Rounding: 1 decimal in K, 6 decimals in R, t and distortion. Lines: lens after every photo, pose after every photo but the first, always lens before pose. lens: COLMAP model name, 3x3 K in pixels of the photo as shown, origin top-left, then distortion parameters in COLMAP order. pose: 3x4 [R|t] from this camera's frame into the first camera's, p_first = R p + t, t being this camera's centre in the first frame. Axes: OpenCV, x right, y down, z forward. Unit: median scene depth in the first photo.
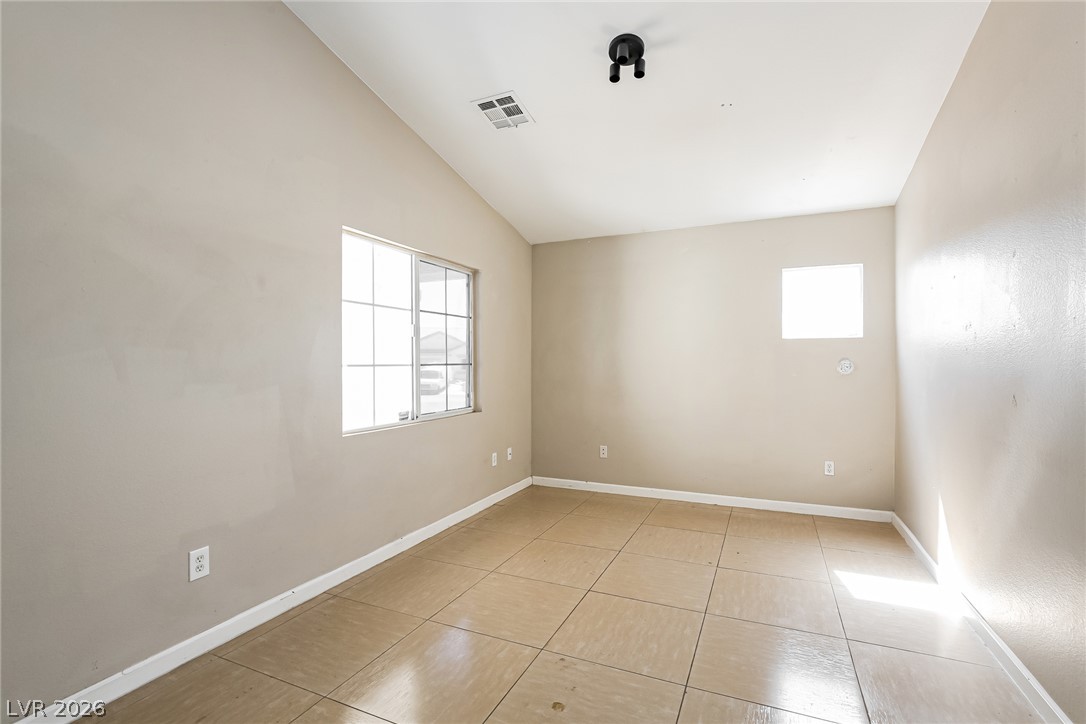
lens RADIAL K [[494.0, 0, 549.8], [0, 494.0, 367.3], [0, 0, 1]] dist [-0.003674, -0.000394]
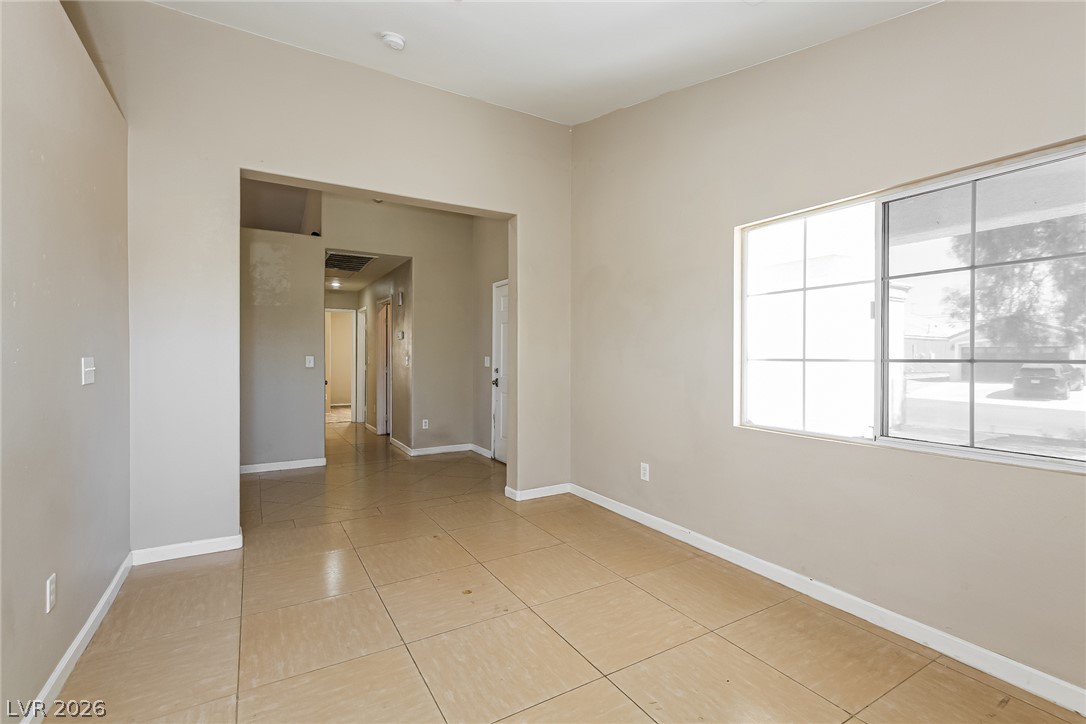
lens RADIAL K [[494.0, 0, 549.5], [0, 494.0, 356.5], [0, 0, 1]] dist [-0.003674, -0.000394]
pose [[-0.570055, -0.002111, -0.821604, 0.727307], [-0.011823, 0.999914, 0.005634, -0.011469], [0.821521, 0.012926, -0.570031, 1.366541]]
